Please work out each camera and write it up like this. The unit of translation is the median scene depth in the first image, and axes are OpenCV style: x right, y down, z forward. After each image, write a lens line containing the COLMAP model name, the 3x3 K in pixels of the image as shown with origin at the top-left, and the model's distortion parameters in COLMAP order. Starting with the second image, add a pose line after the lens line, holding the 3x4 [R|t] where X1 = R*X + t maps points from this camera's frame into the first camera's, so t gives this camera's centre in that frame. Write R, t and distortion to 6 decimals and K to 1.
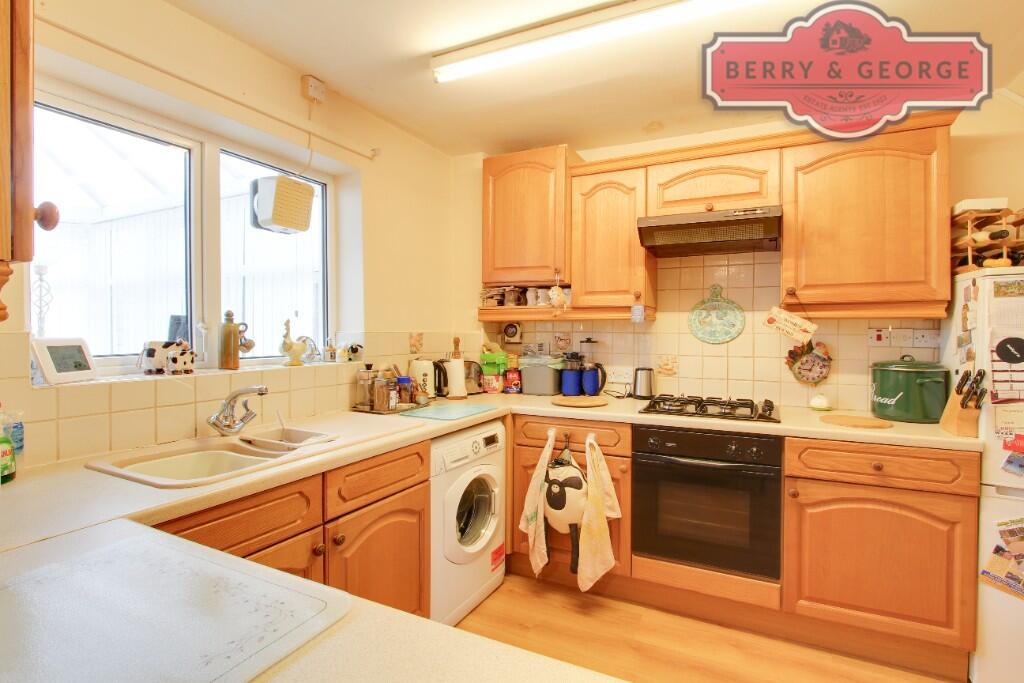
lens RADIAL K [[471.1, 0, 519.6], [0, 471.1, 337.1], [0, 0, 1]] dist [-0.016375, 0.000544]
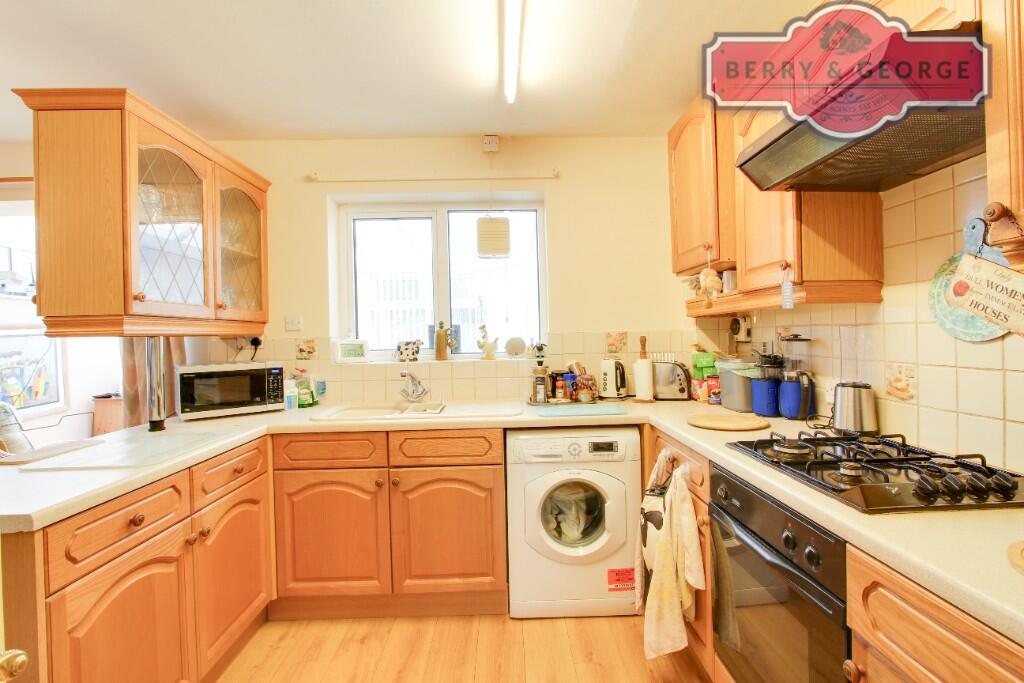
lens RADIAL K [[471.1, 0, 519.6], [0, 471.1, 337.1], [0, 0, 1]] dist [-0.016375, 0.000544]
pose [[0.492669, -0.011845, -0.870136, 0.610956], [0.012471, 0.999901, -0.006550, 0.006386], [0.870128, -0.007625, 0.492767, 0.369821]]
